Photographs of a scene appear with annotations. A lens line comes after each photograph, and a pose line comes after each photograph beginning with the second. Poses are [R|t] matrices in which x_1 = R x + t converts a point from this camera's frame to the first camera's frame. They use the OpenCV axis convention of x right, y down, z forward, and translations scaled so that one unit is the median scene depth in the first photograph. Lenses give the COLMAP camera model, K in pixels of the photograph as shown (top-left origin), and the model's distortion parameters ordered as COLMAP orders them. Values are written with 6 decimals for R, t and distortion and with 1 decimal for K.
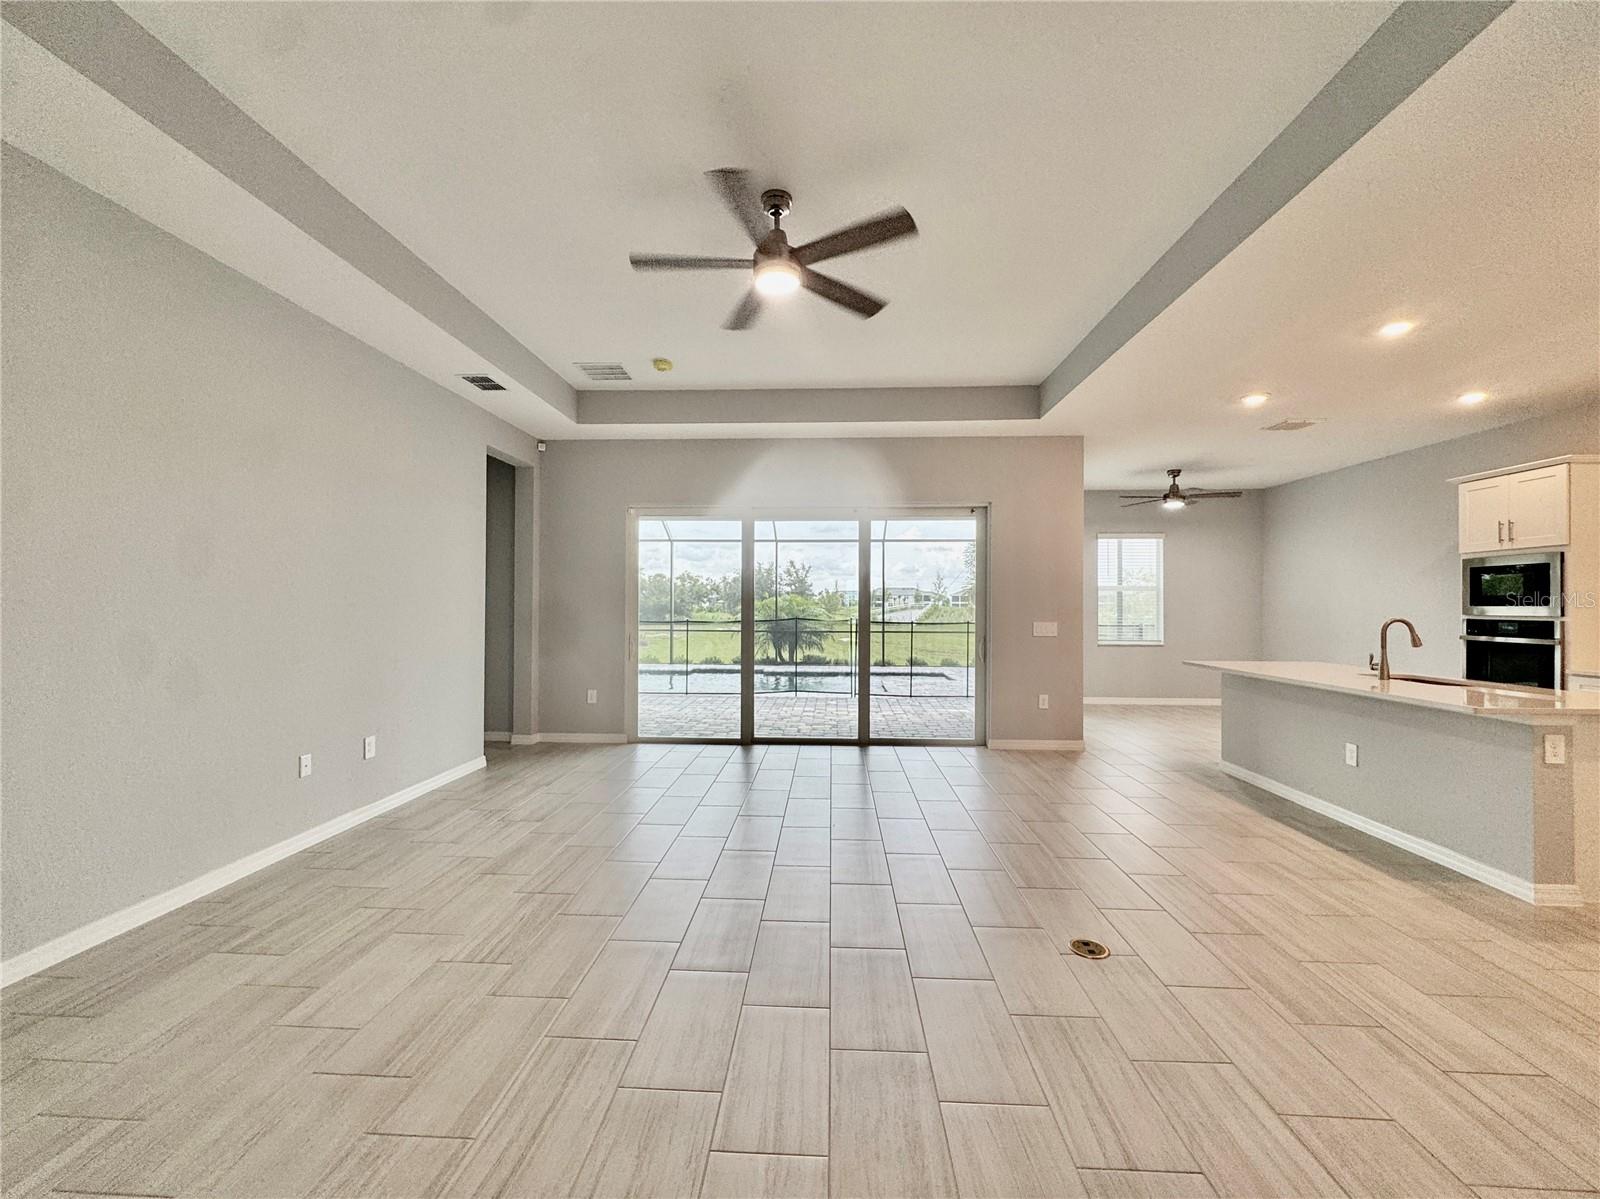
lens RADIAL K [[654.0, 0, 800.0], [0, 654.0, 599.5], [0, 0, 1]] dist [-0.000924, -0.000211]
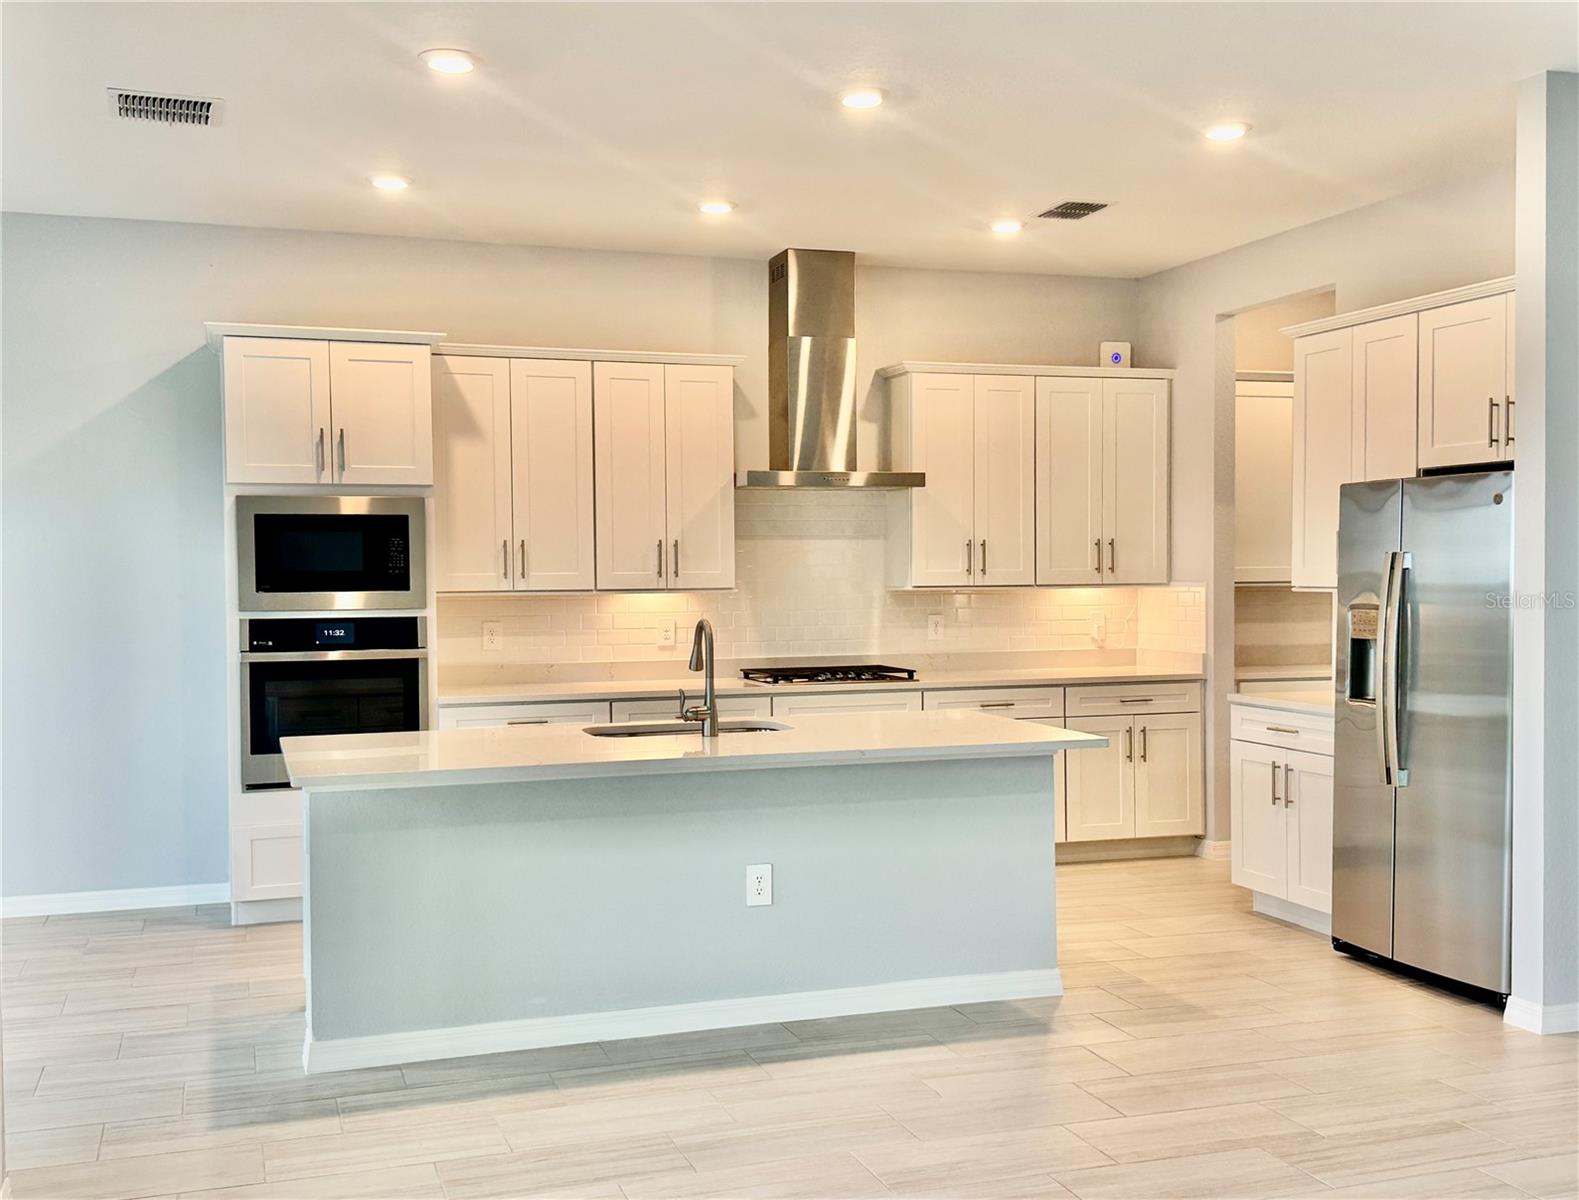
lens RADIAL K [[1611.6, 0, 777.1], [0, 1611.6, 616.3], [0, 0, 1]] dist [0.193514, -0.396836]
pose [[-0.369653, -0.033037, 0.928583, -0.293332], [-0.000306, 0.999372, 0.035434, -0.018091], [-0.929170, 0.012814, -0.369431, 1.236351]]
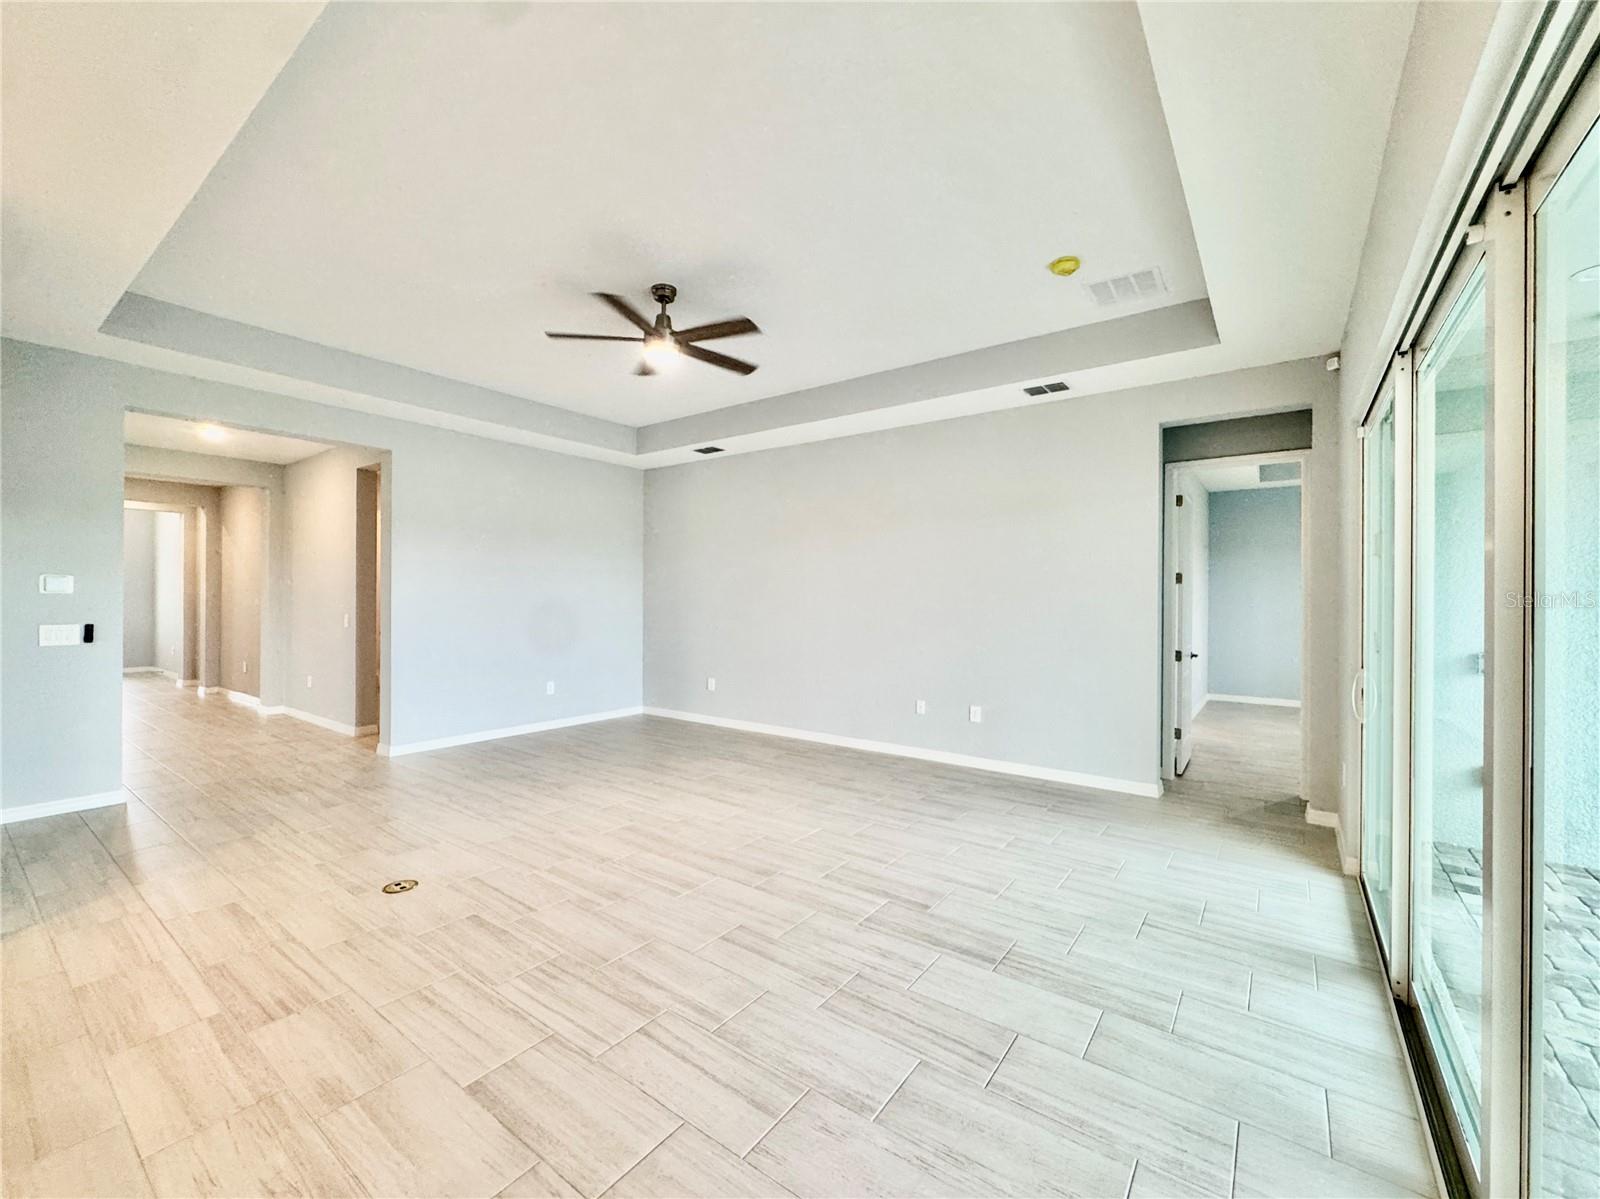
lens RADIAL K [[654.0, 0, 800.0], [0, 654.0, 599.5], [0, 0, 1]] dist [-0.000924, -0.000211]
pose [[-0.549718, -0.009104, -0.835301, 0.568438], [-0.004925, 0.999959, -0.007657, 0.002142], [0.835336, -0.000096, -0.549740, 1.235008]]
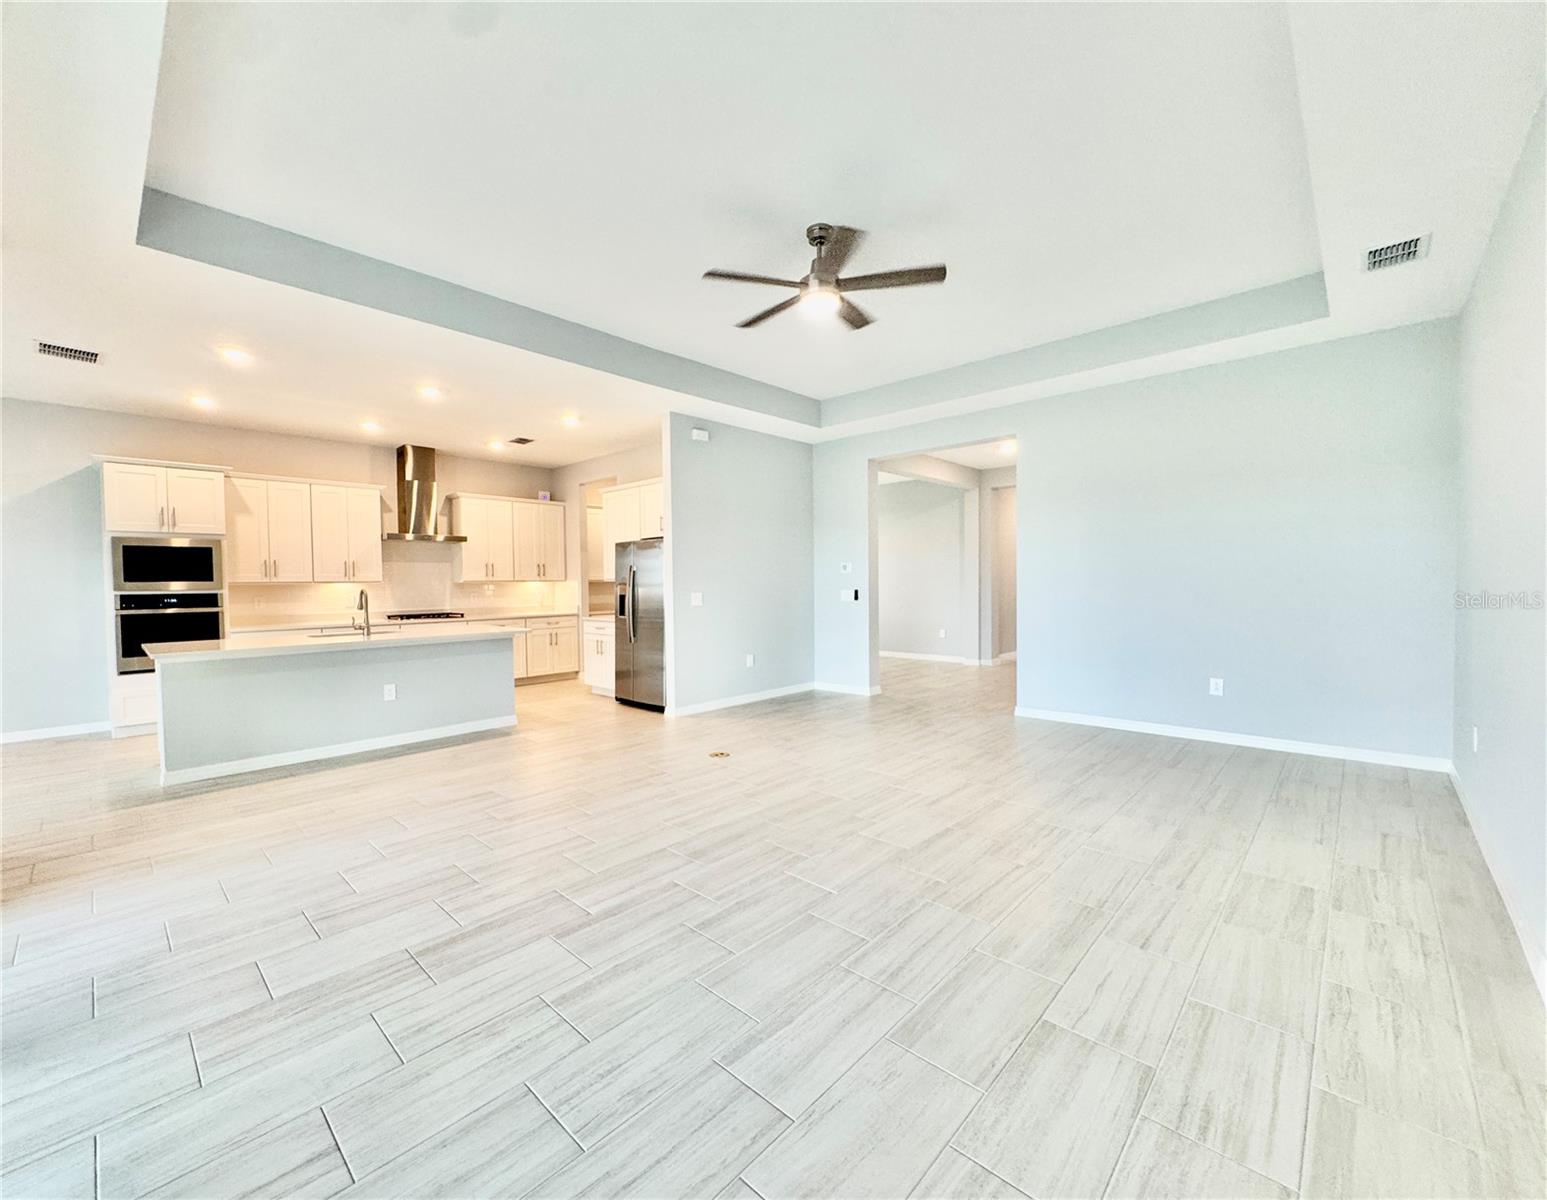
lens RADIAL K [[638.0, 0, 744.8], [0, 638.0, 601.9], [0, 0, 1]] dist [-0.002763, -0.000617]
pose [[-0.753992, -0.017213, 0.656658, -0.449655], [0.003456, 0.999539, 0.030170, 0.016262], [-0.656875, 0.025017, -0.753585, 1.264784]]
